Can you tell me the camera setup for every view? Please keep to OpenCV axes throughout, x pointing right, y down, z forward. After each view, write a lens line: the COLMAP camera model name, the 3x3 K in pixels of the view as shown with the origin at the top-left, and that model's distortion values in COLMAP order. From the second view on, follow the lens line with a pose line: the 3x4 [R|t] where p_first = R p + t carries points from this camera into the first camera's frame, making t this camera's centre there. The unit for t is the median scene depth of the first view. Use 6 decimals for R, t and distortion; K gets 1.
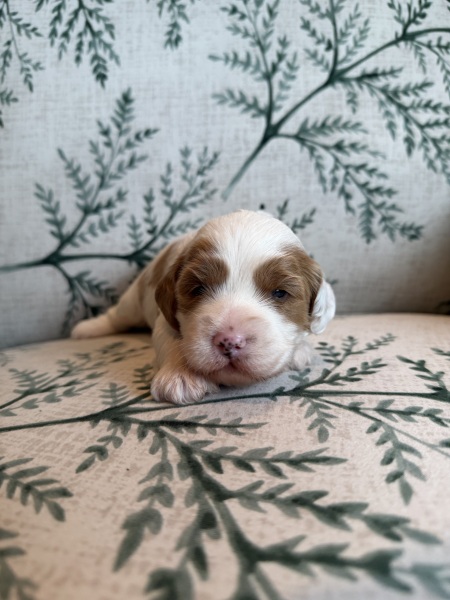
lens RADIAL K [[452.1, 0, 219.1], [0, 452.1, 300.7], [0, 0, 1]] dist [-0.046149, 0.007259]
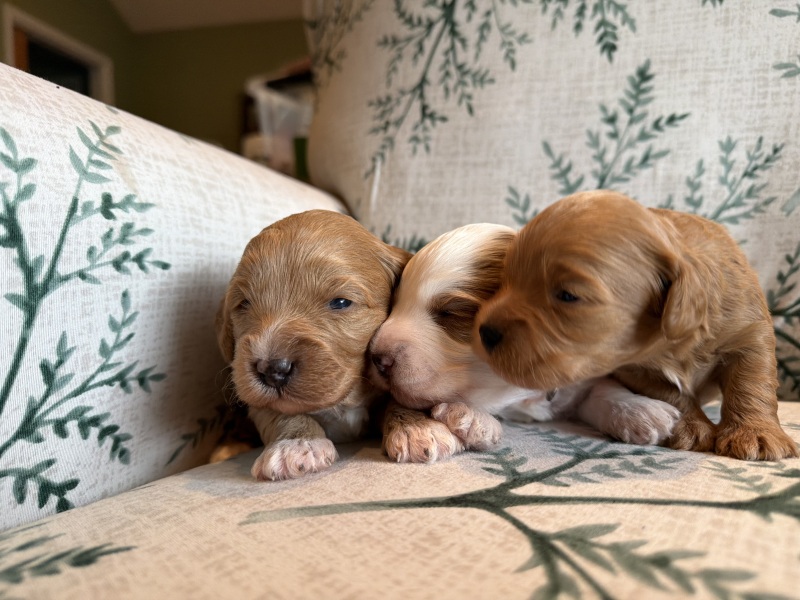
lens RADIAL K [[602.8, 0, 405.3], [0, 602.8, 312.8], [0, 0, 1]] dist [-0.046149, 0.007259]
pose [[0.937235, 0.075725, -0.340377, -0.211320], [-0.112638, 0.989552, -0.090002, 0.063488], [0.330005, 0.122692, 0.935972, 0.013090]]
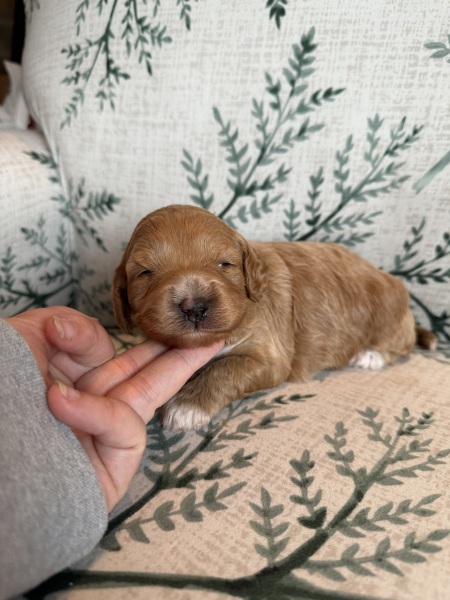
lens RADIAL K [[452.1, 0, 221.8], [0, 452.1, 300.1], [0, 0, 1]] dist [-0.046149, 0.007259]
pose [[0.960730, 0.157827, -0.228227, -0.104757], [-0.111805, 0.972946, 0.202178, -0.164870], [0.253962, -0.168722, 0.952385, 0.170850]]
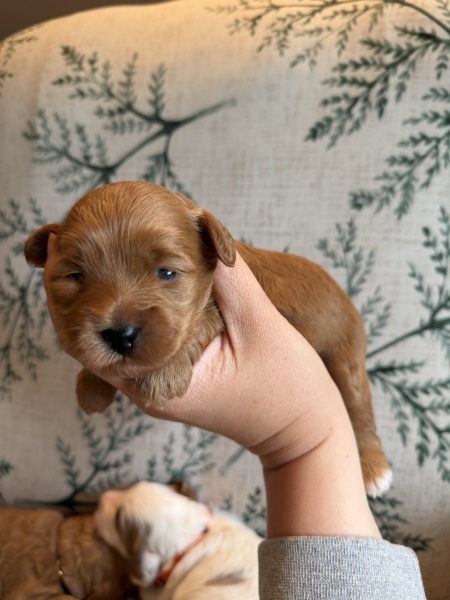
lens RADIAL K [[452.1, 0, 206.5], [0, 452.1, 318.9], [0, 0, 1]] dist [-0.046149, 0.007259]
pose [[0.962303, 0.077799, -0.260617, 0.218031], [-0.083469, 0.996452, -0.010741, -0.570302], [0.258857, 0.032090, 0.965383, 0.002324]]
